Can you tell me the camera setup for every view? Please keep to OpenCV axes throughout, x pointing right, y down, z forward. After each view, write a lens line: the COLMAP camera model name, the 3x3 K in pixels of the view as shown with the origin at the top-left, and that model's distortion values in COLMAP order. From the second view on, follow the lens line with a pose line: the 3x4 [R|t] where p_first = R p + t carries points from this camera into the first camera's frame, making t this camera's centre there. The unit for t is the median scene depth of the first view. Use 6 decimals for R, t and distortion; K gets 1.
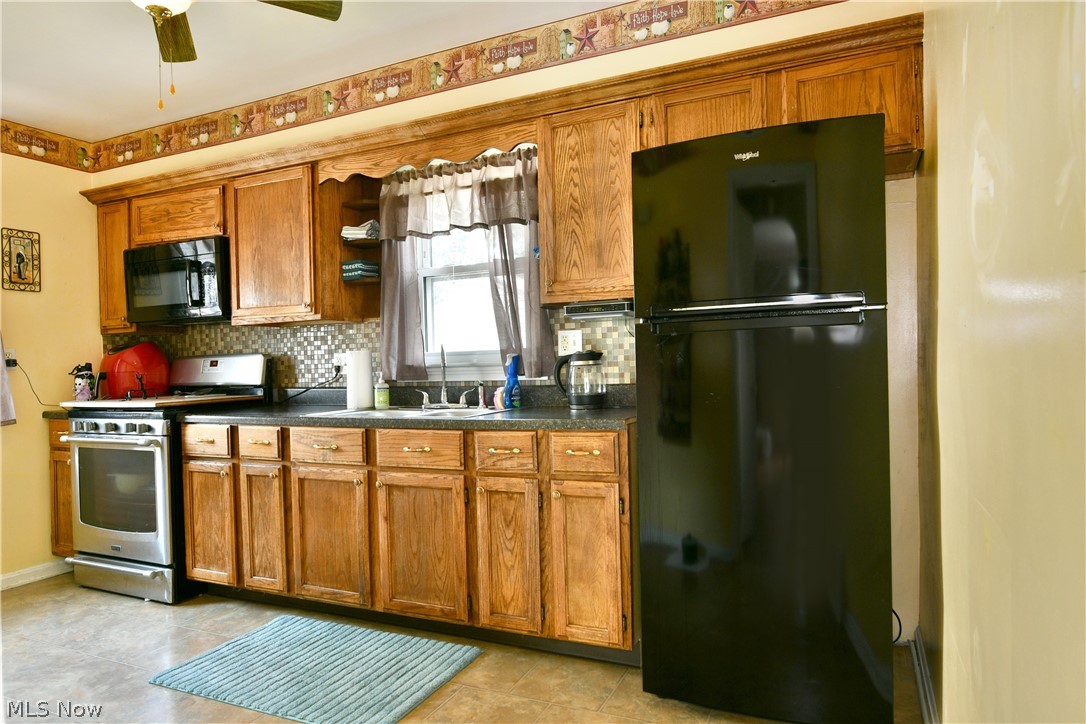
lens RADIAL K [[699.5, 0, 500.3], [0, 699.5, 329.7], [0, 0, 1]] dist [-0.018470, -0.002746]
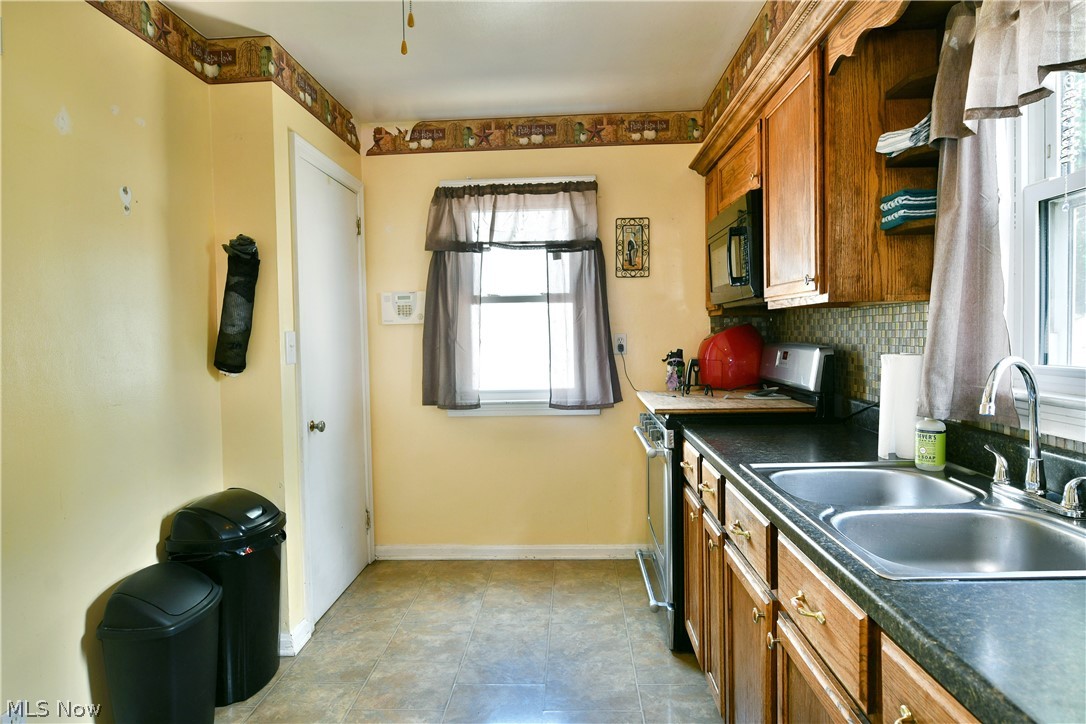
lens RADIAL K [[643.3, 0, 544.3], [0, 643.3, 345.7], [0, 0, 1]] dist [-0.007458, -0.000956]
pose [[0.425352, 0.033835, -0.904395, 0.155453], [0.055180, 0.996472, 0.063232, -0.028534], [0.903344, -0.076800, 0.421985, 0.594483]]
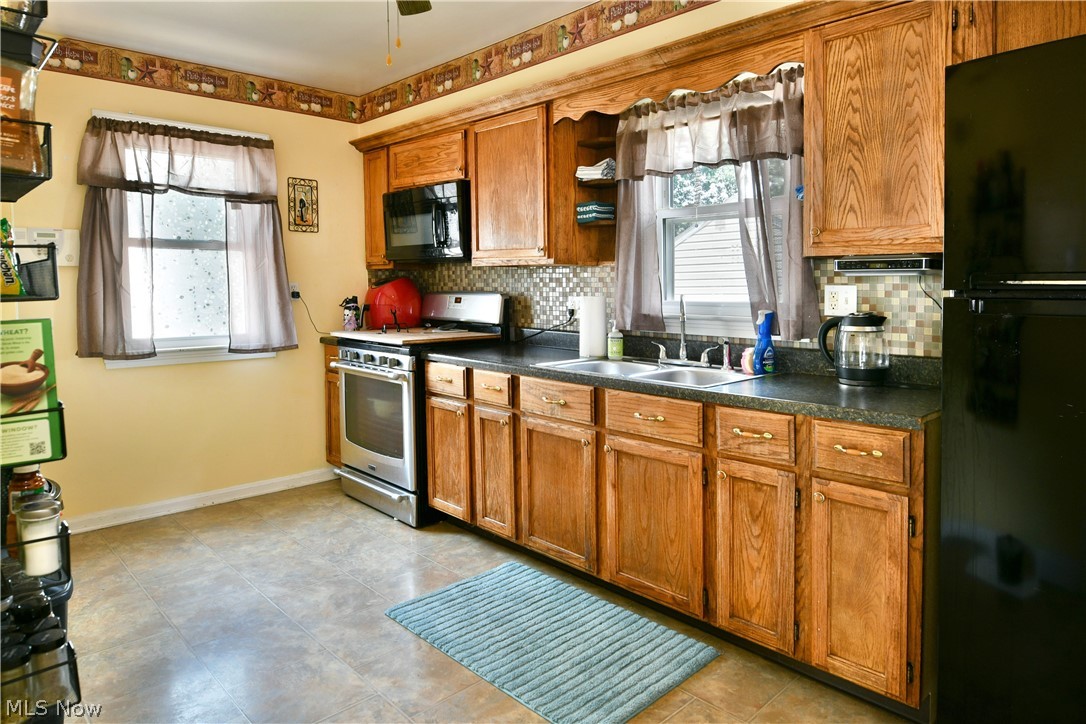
lens RADIAL K [[662.6, 0, 484.6], [0, 662.6, 278.1], [0, 0, 1]] dist [-0.013222, -0.001021]
pose [[0.927957, 0.022656, -0.371997, -0.001567], [-0.005242, 0.998845, 0.047758, -0.042542], [0.372650, -0.042368, 0.927004, 0.113399]]
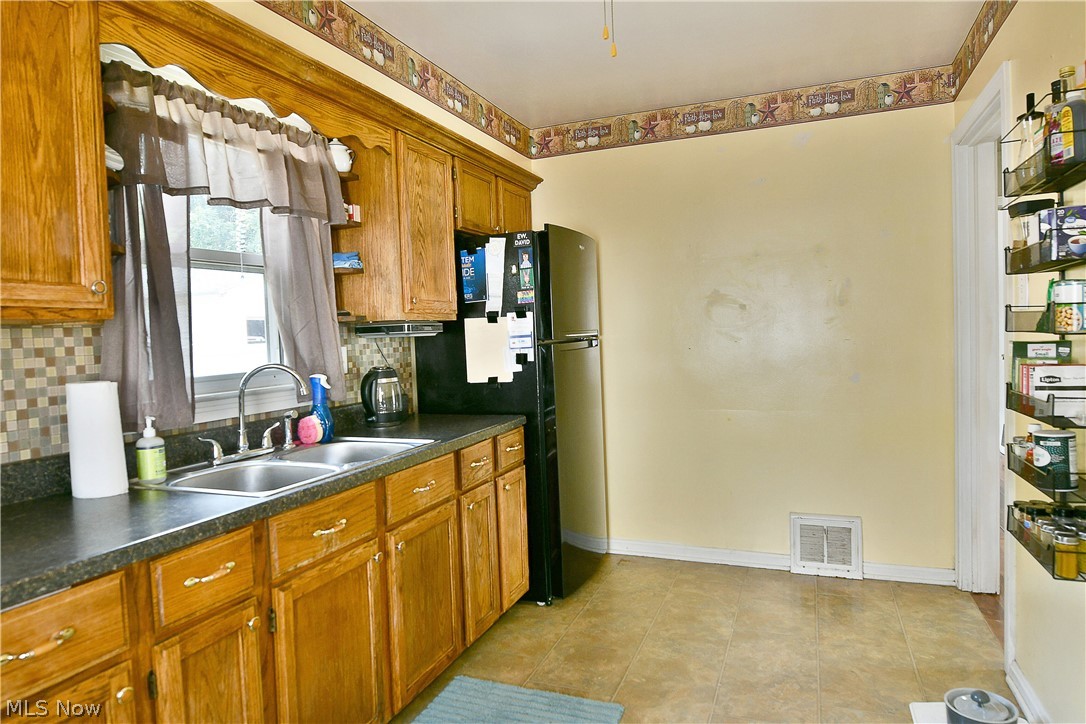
lens RADIAL K [[699.5, 0, 500.3], [0, 699.5, 329.7], [0, 0, 1]] dist [-0.018470, -0.002746]
pose [[-0.070672, 0.035329, 0.996874, -0.842844], [-0.001569, 0.999367, -0.035529, 0.010571], [-0.997498, -0.004075, -0.070572, 0.841364]]
